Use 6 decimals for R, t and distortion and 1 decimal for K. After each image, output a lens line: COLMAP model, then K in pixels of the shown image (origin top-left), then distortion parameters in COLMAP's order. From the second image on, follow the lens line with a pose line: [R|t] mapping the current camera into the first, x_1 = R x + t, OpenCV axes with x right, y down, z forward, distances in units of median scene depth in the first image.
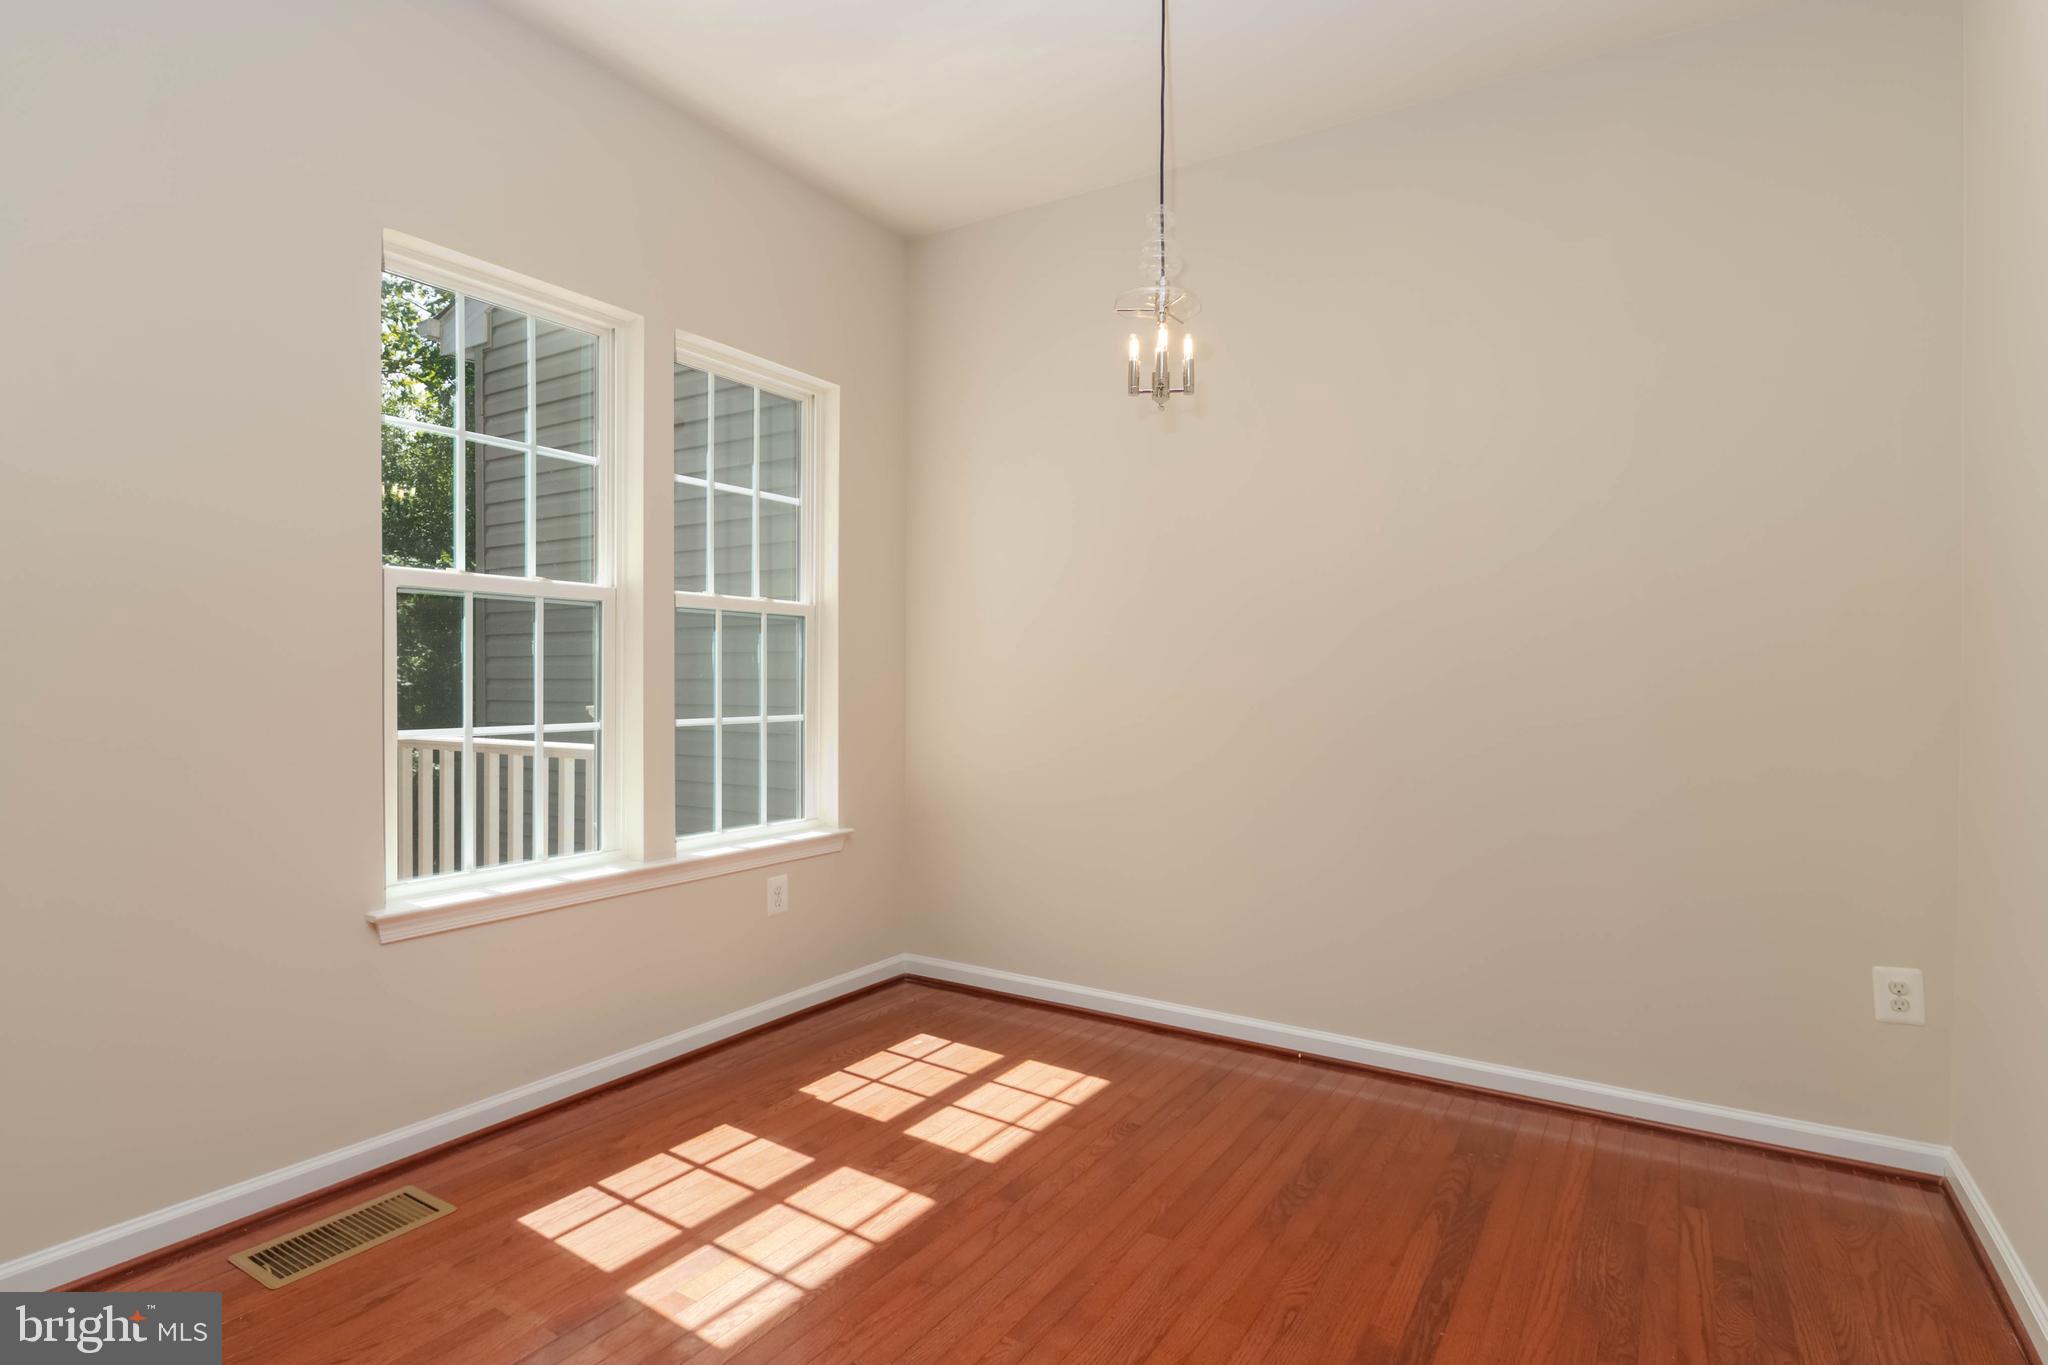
lens RADIAL K [[1019.8, 0, 1024.2], [0, 1019.8, 680.4], [0, 0, 1]] dist [-0.002290, -0.002020]
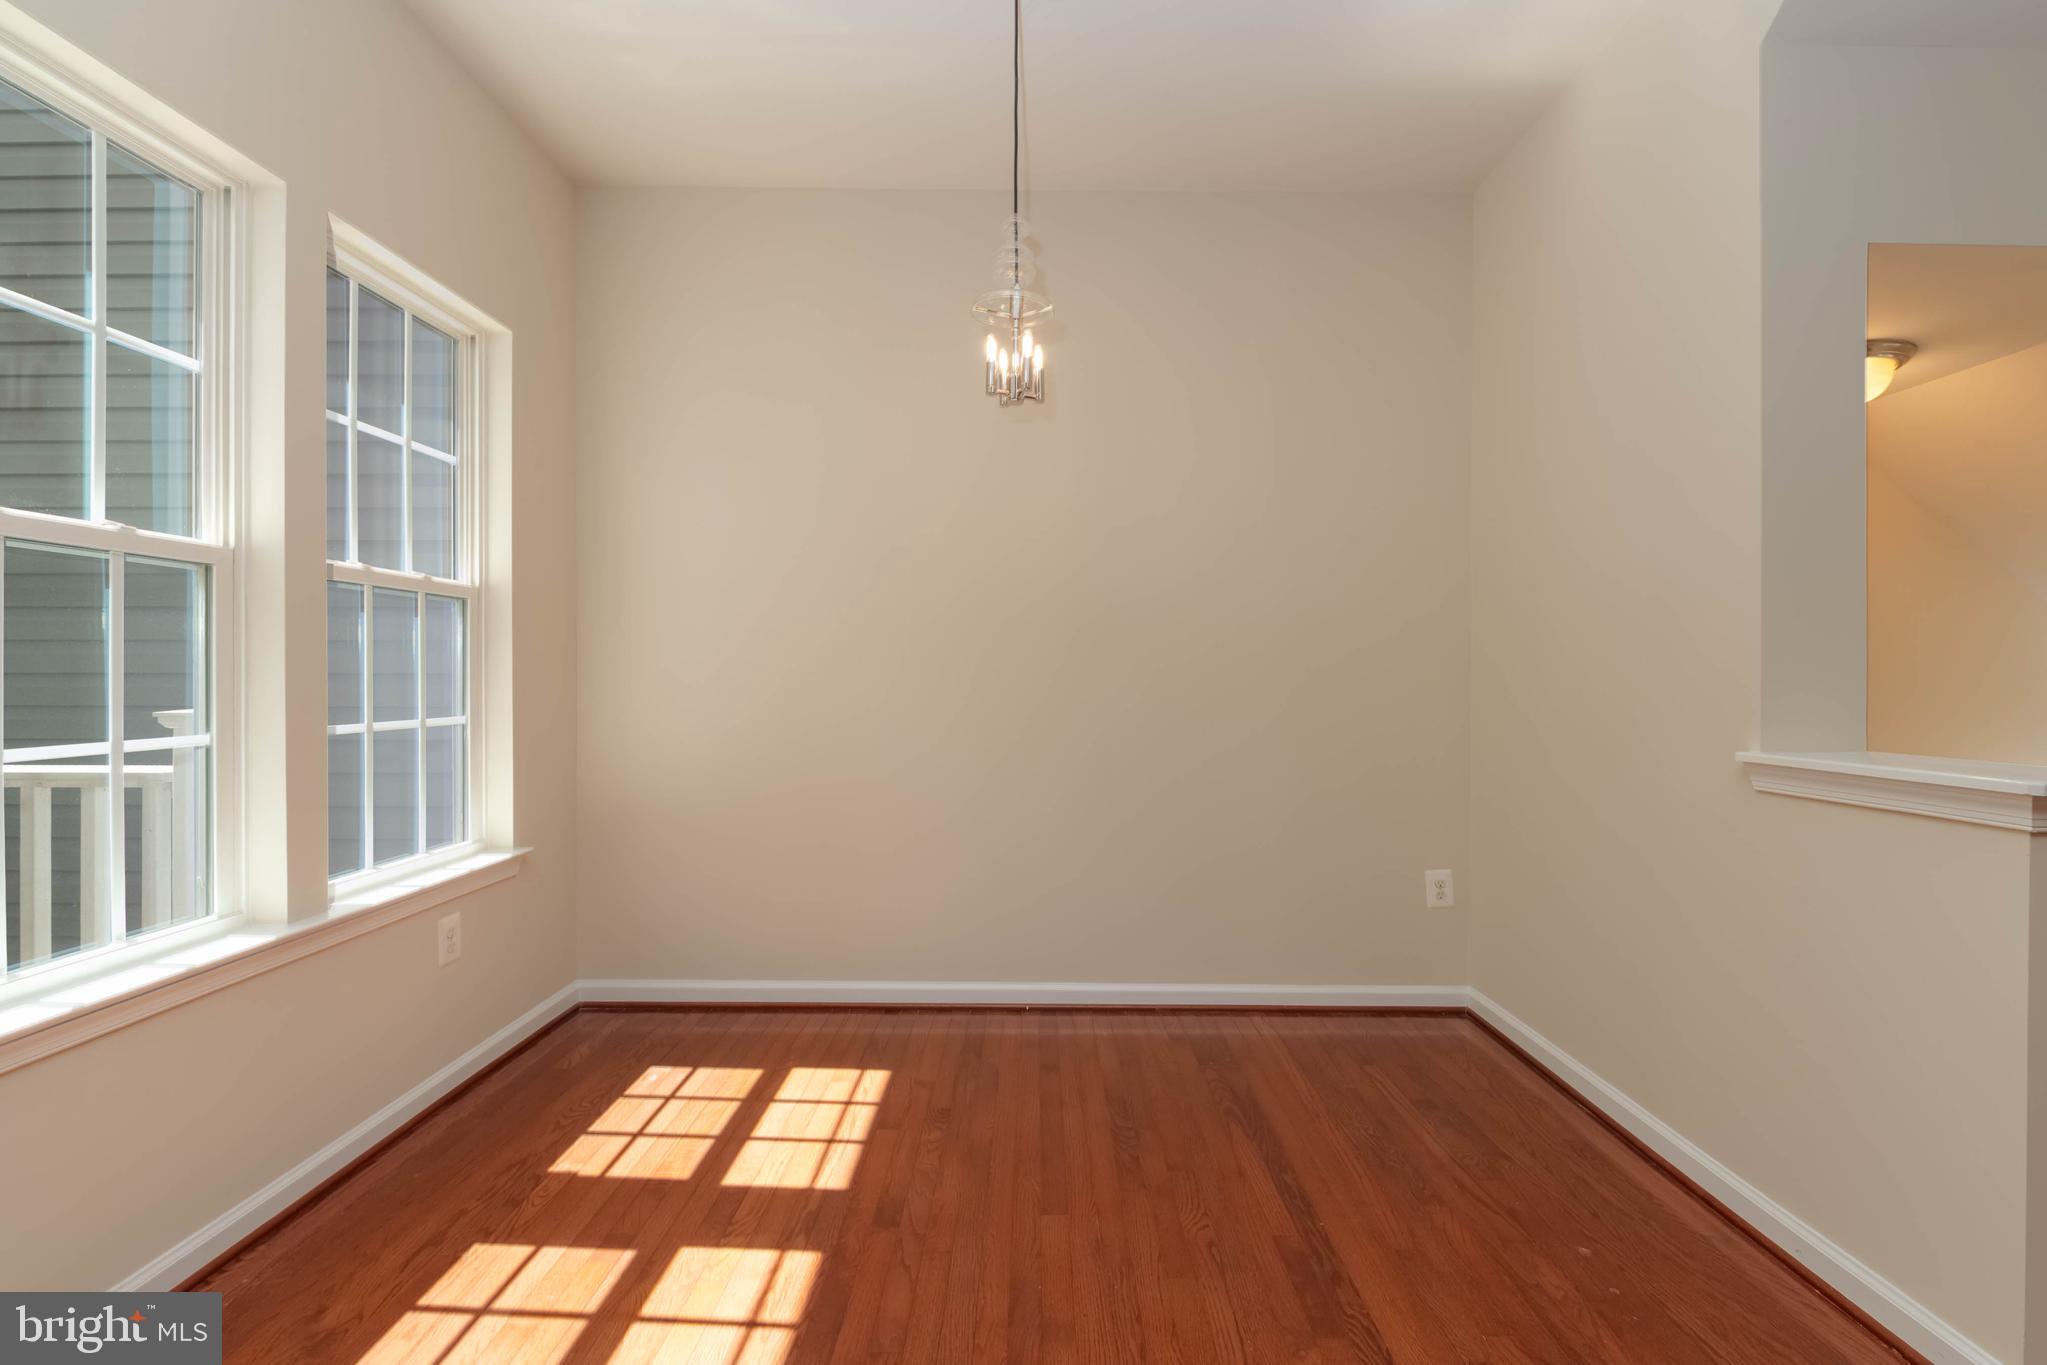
lens RADIAL K [[880.6, 0, 1017.4], [0, 880.6, 675.7], [0, 0, 1]] dist [0.006347, -0.003247]
pose [[0.856585, -0.002808, 0.515998, -0.266815], [0.003901, 0.999992, -0.001034, 0.002654], [-0.515991, 0.002899, 0.856589, 0.191546]]
